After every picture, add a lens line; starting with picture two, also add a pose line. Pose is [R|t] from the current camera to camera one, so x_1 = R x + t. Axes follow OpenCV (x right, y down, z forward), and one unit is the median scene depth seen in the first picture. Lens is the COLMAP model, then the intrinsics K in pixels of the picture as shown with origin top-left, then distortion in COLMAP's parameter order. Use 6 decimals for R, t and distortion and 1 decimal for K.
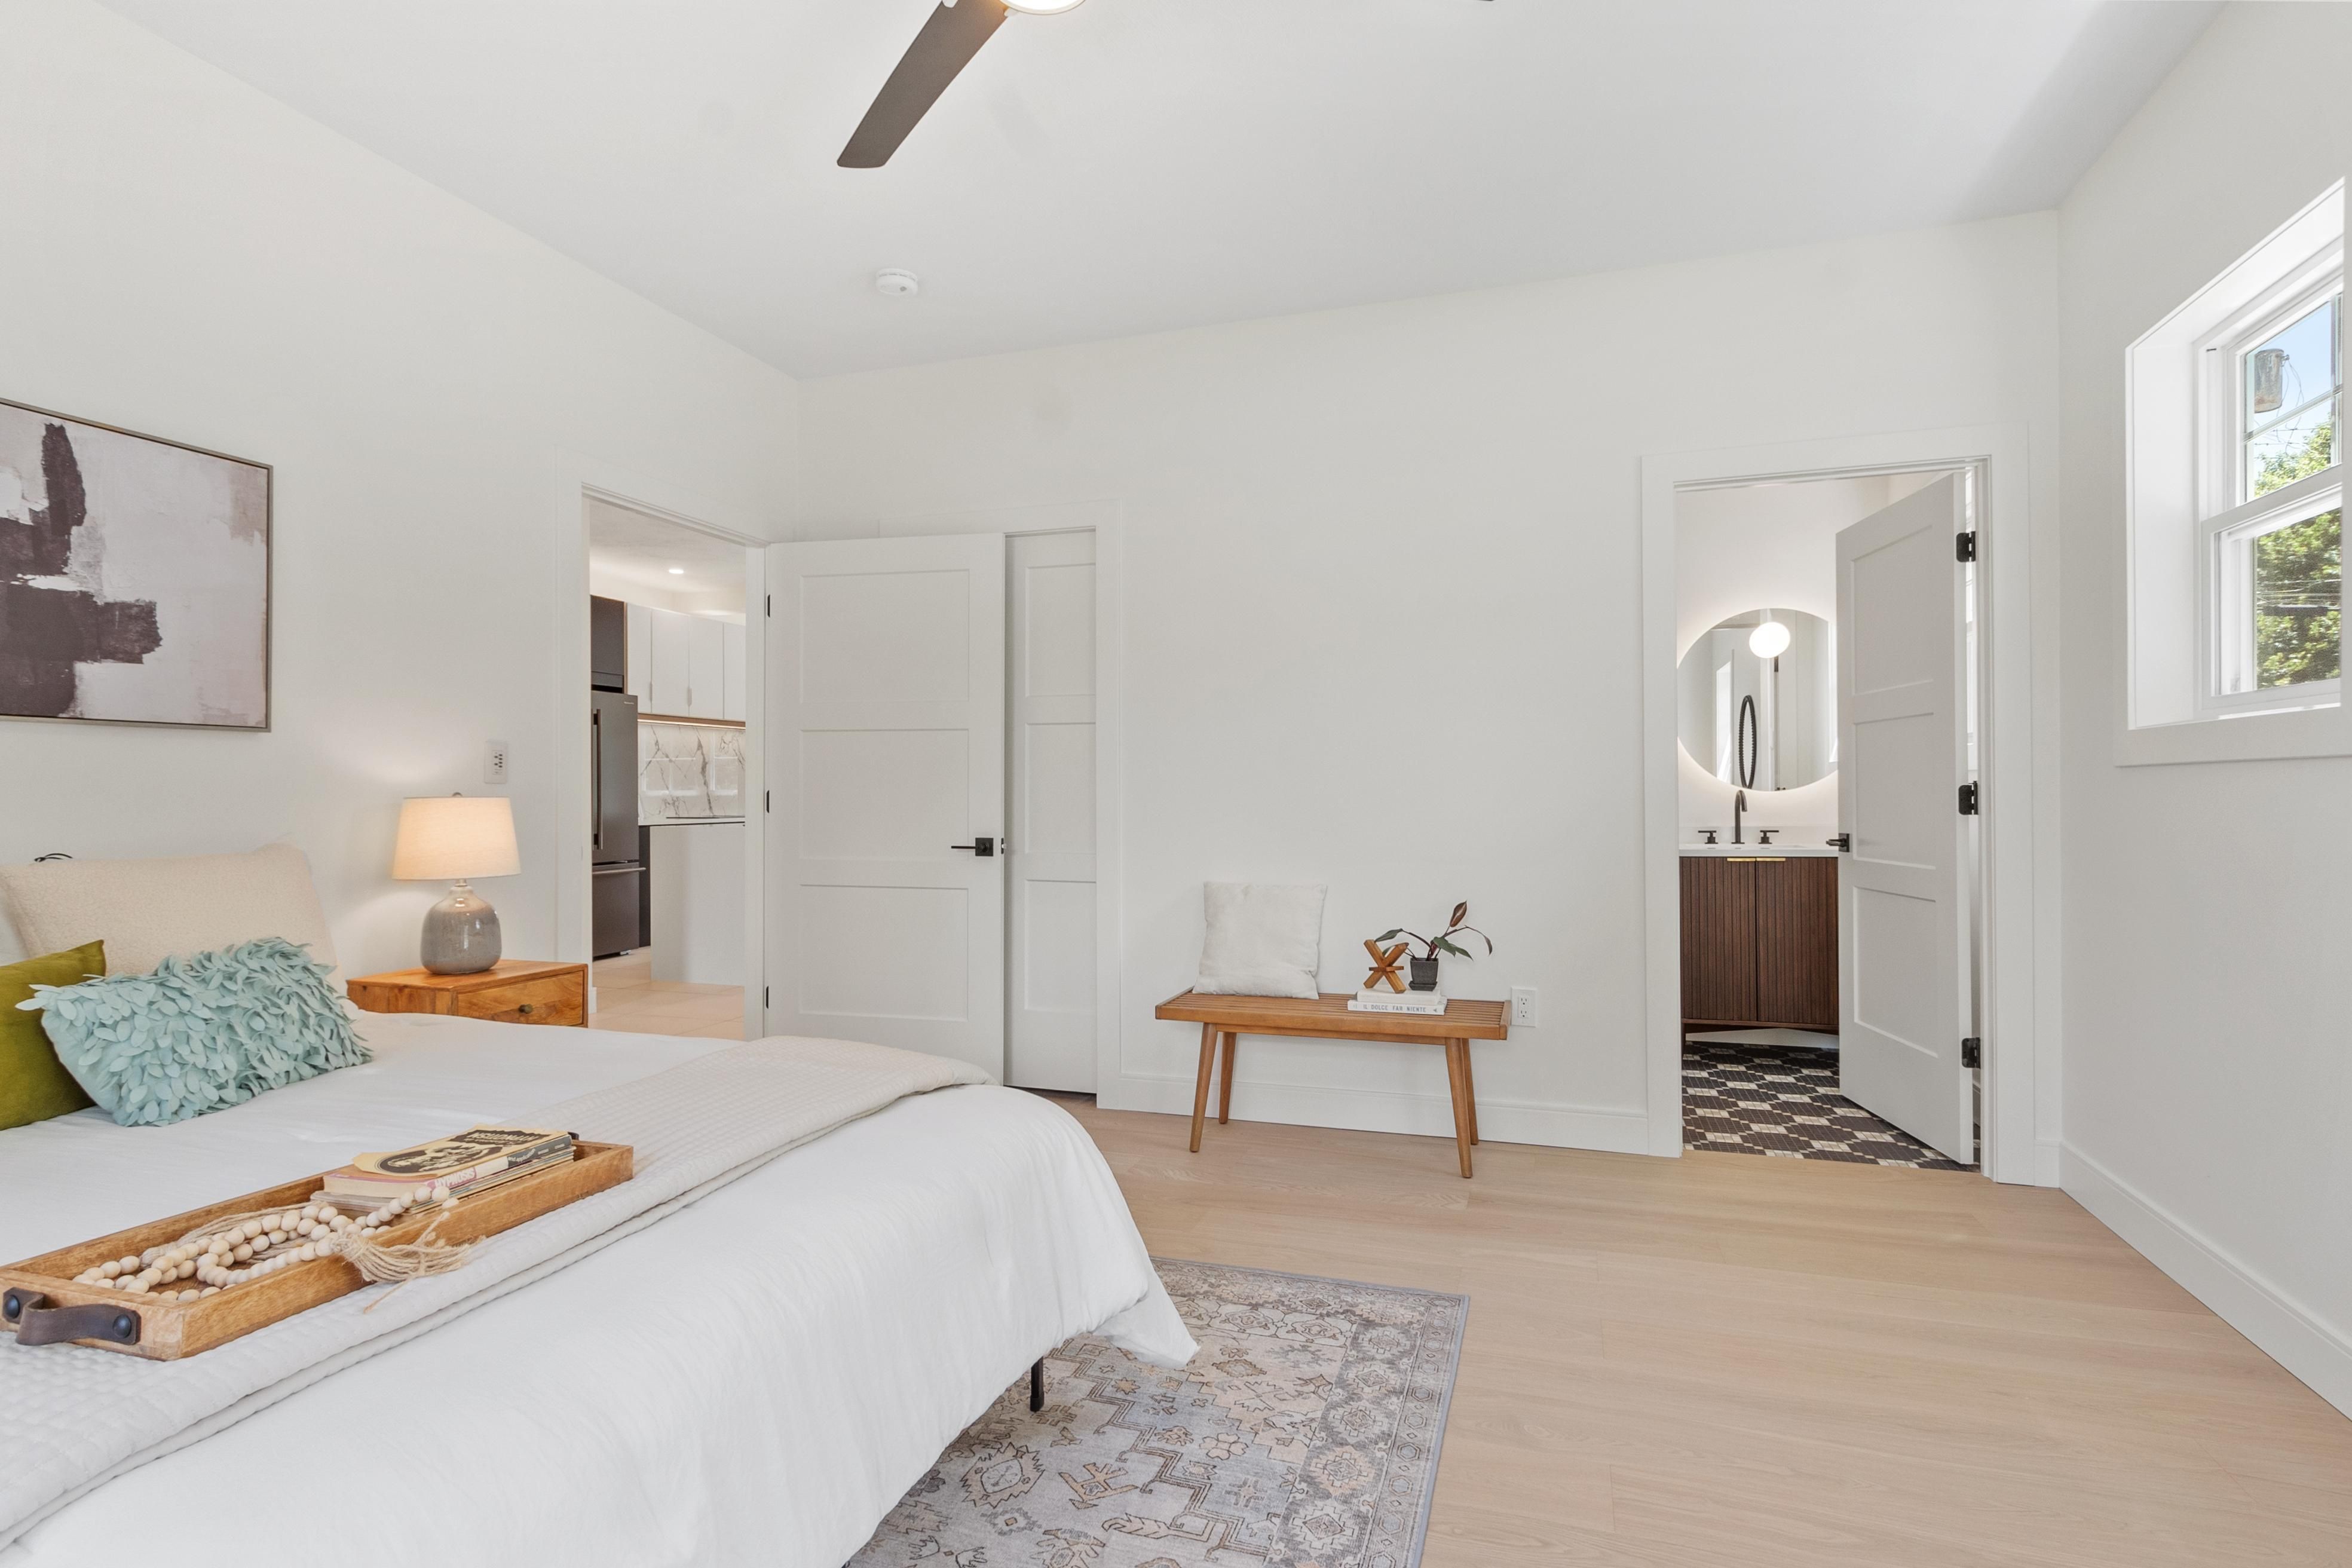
lens RADIAL K [[1190.4, 0, 1179.4], [0, 1190.4, 781.8], [0, 0, 1]] dist [-0.003959, -0.001242]
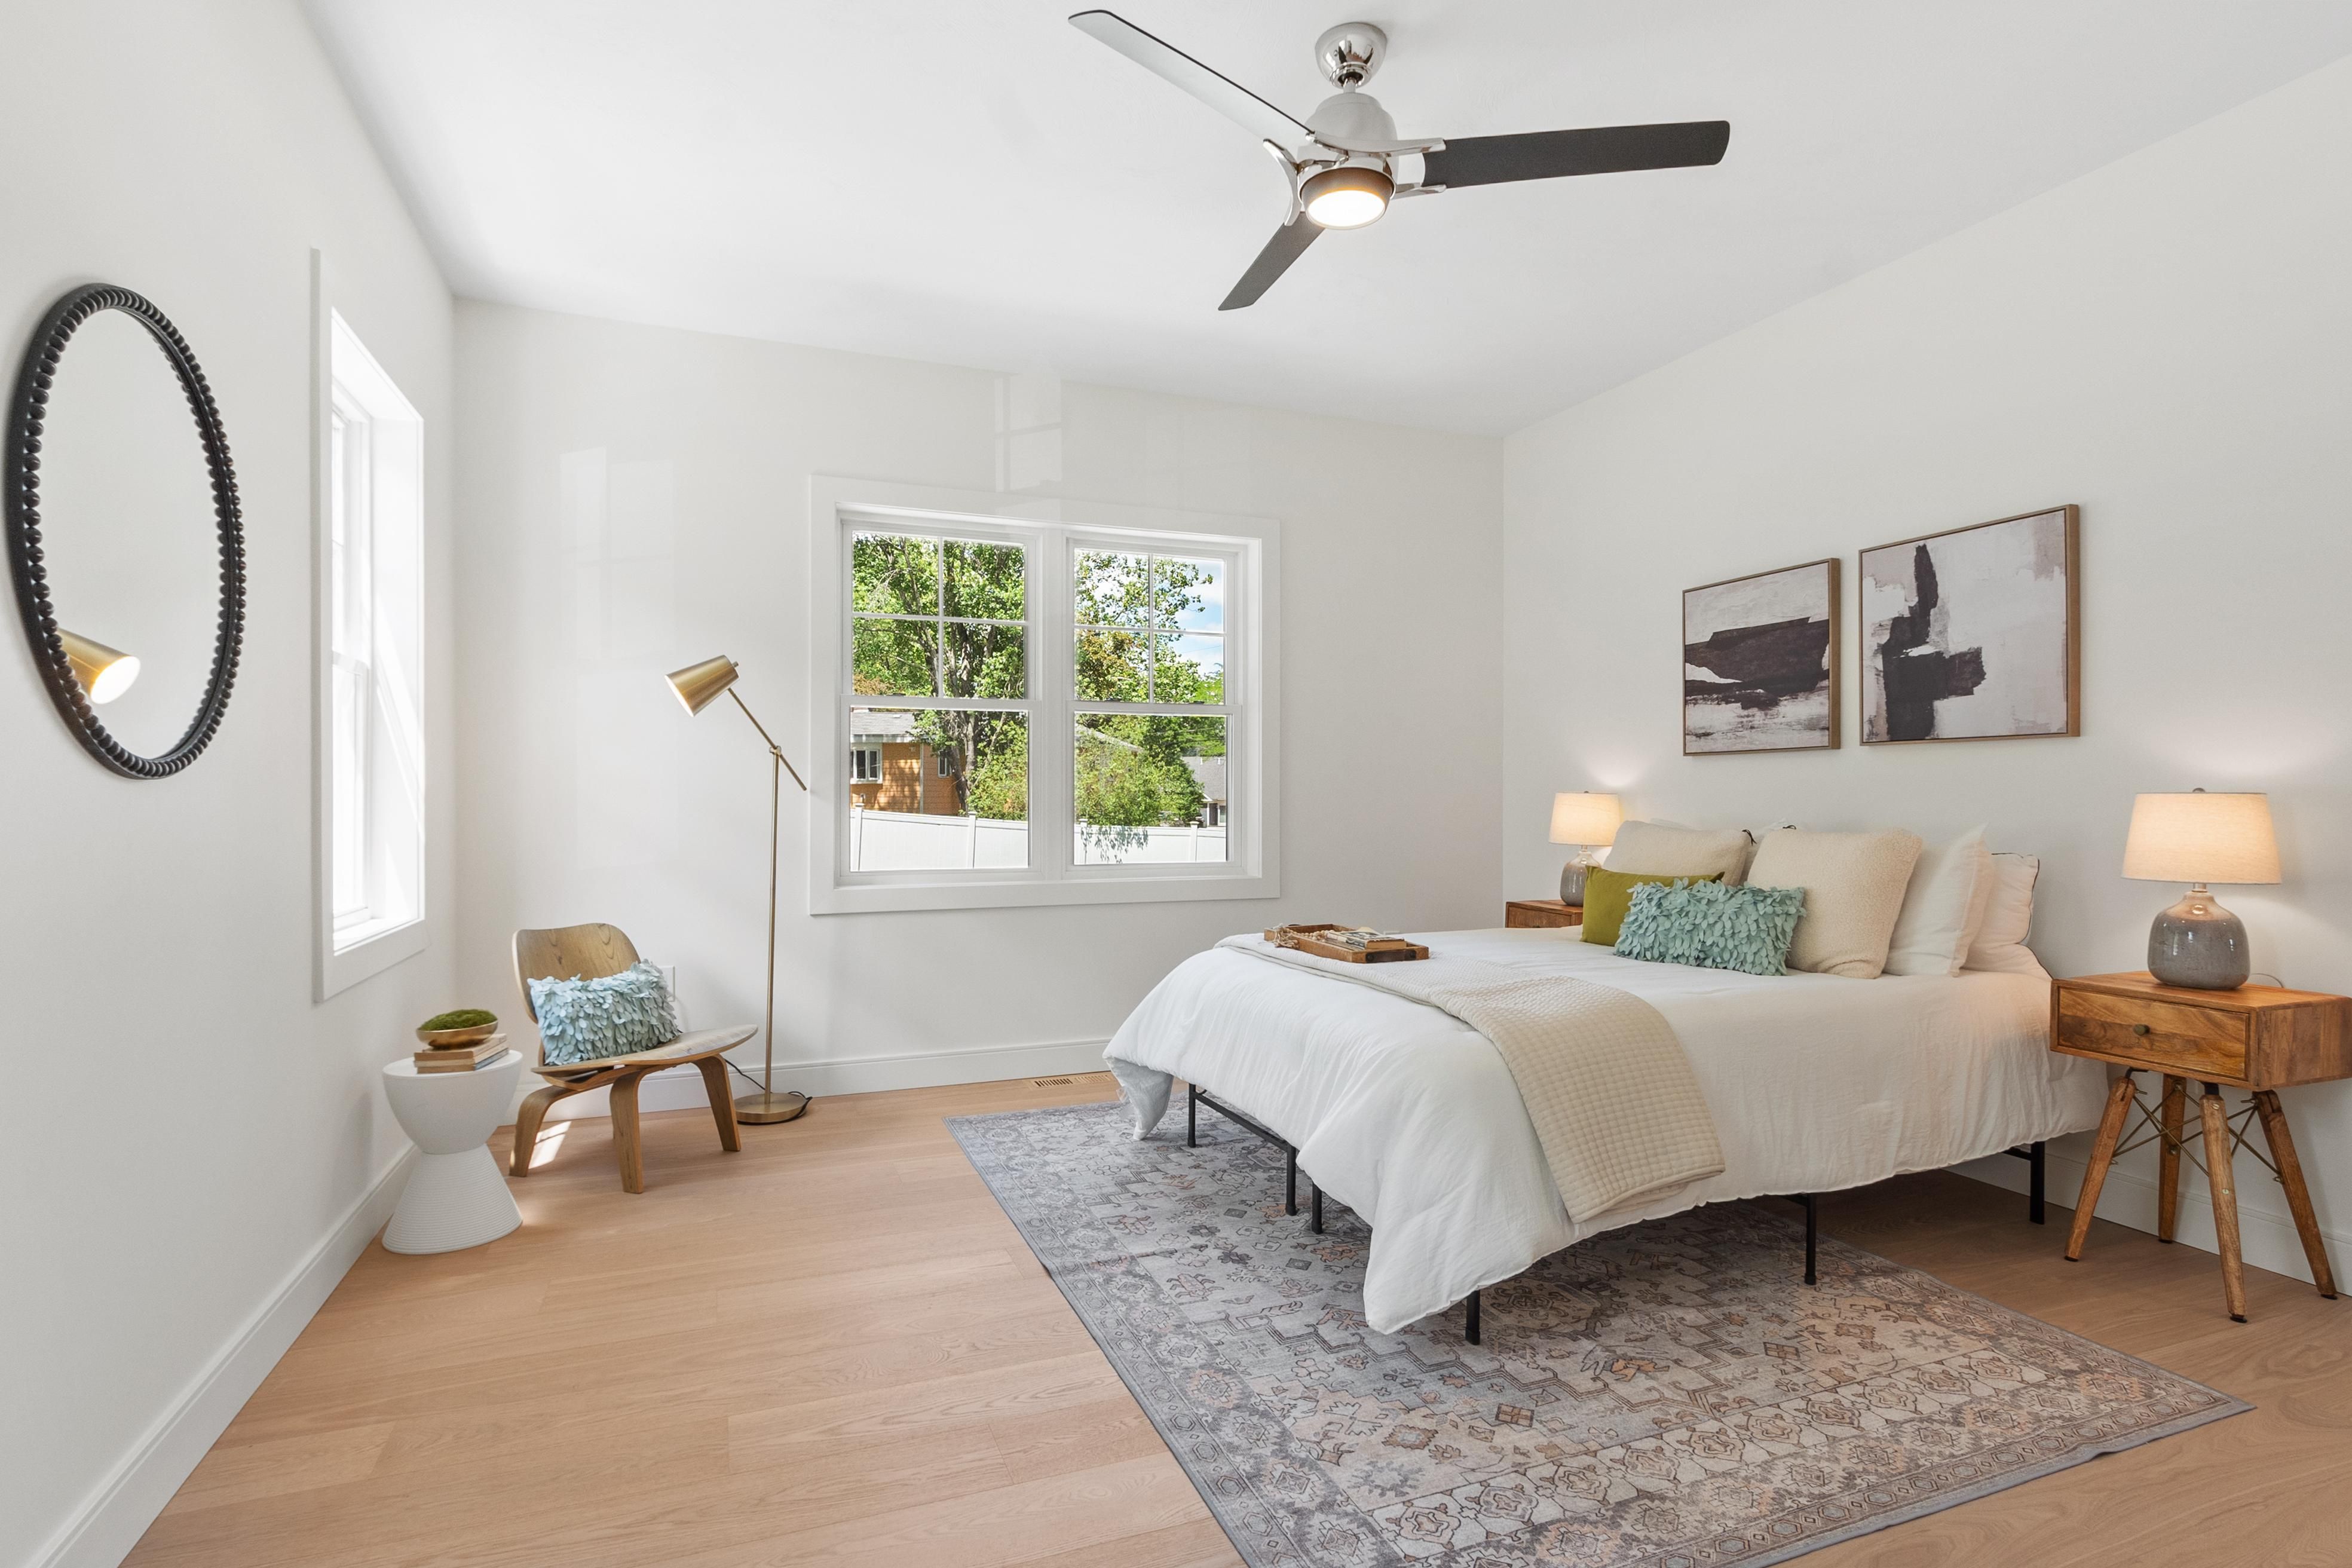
lens RADIAL K [[1190.4, 0, 1178.8], [0, 1190.4, 793.9], [0, 0, 1]] dist [-0.003959, -0.001242]
pose [[-0.776263, 0.009193, -0.630343, 0.725534], [0.014221, 0.999895, -0.002930, 0.005687], [0.630249, -0.011238, -0.776312, 1.543030]]
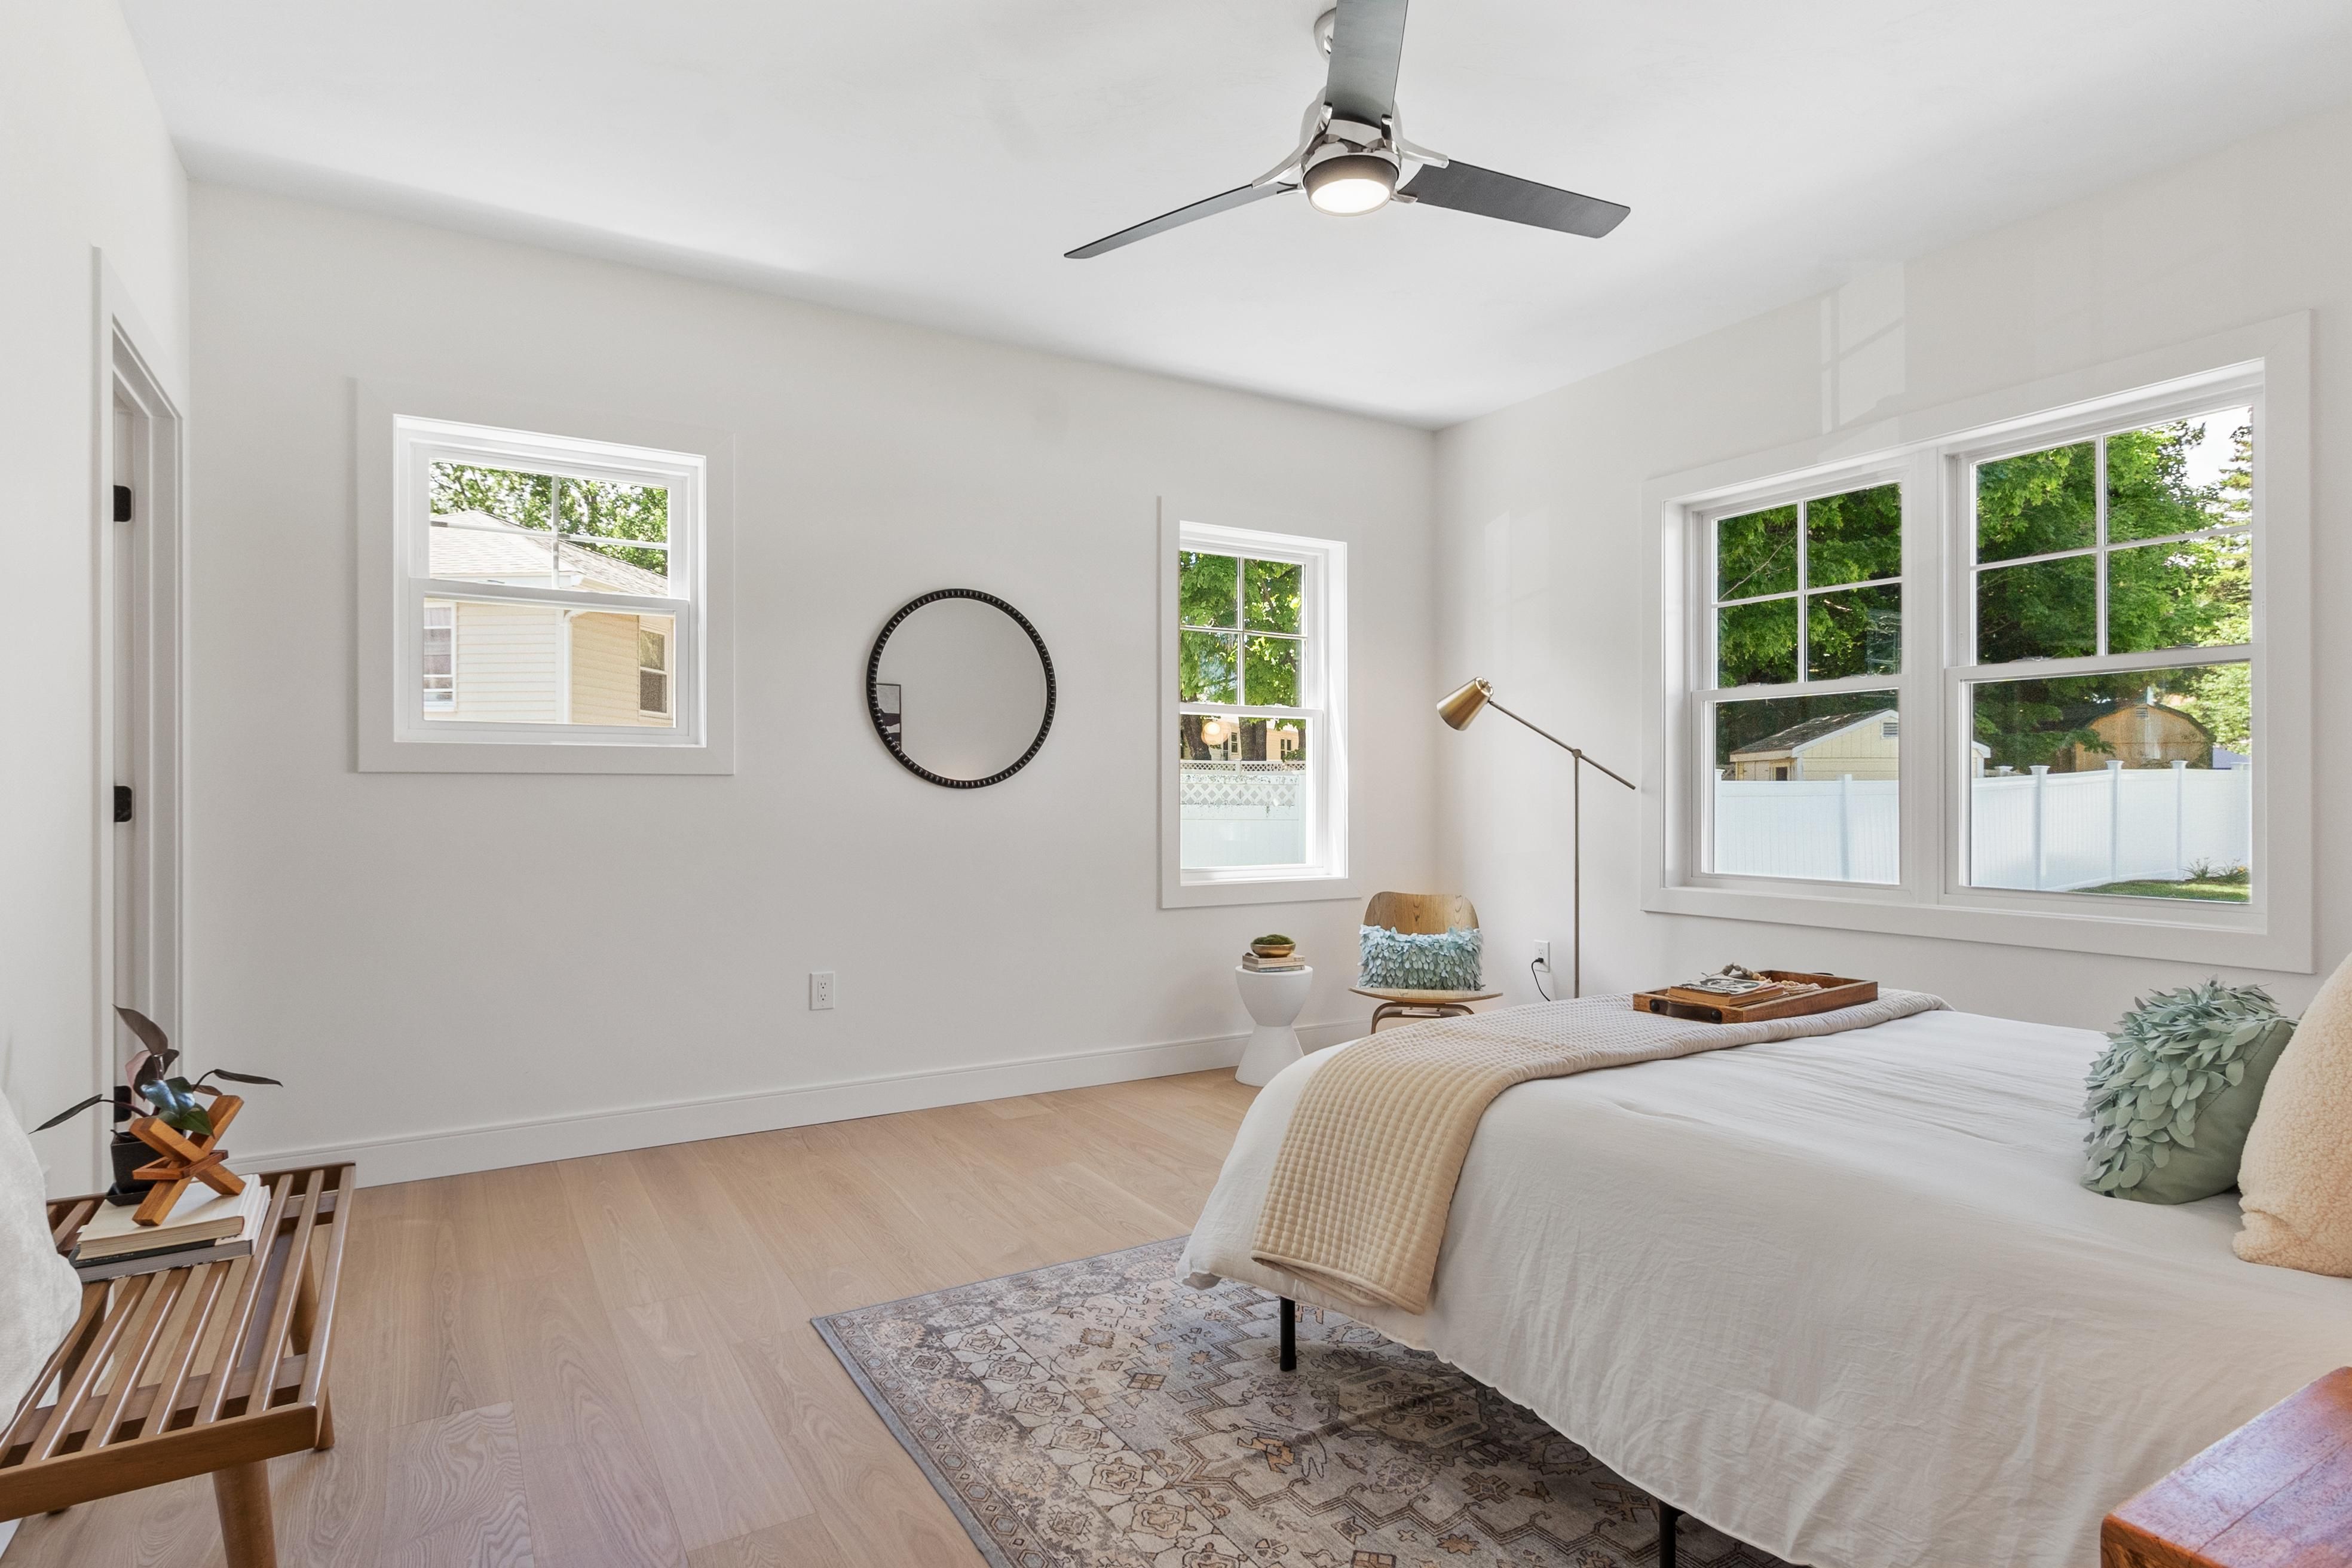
lens RADIAL K [[1221.2, 0, 1110.9], [0, 1221.2, 793.3], [0, 0, 1]] dist [-0.002677, -0.000206]
pose [[-0.730803, 0.006916, 0.682554, -0.688659], [-0.000242, 0.999946, -0.010392, 0.014444], [-0.682589, -0.007759, -0.730762, 1.739975]]
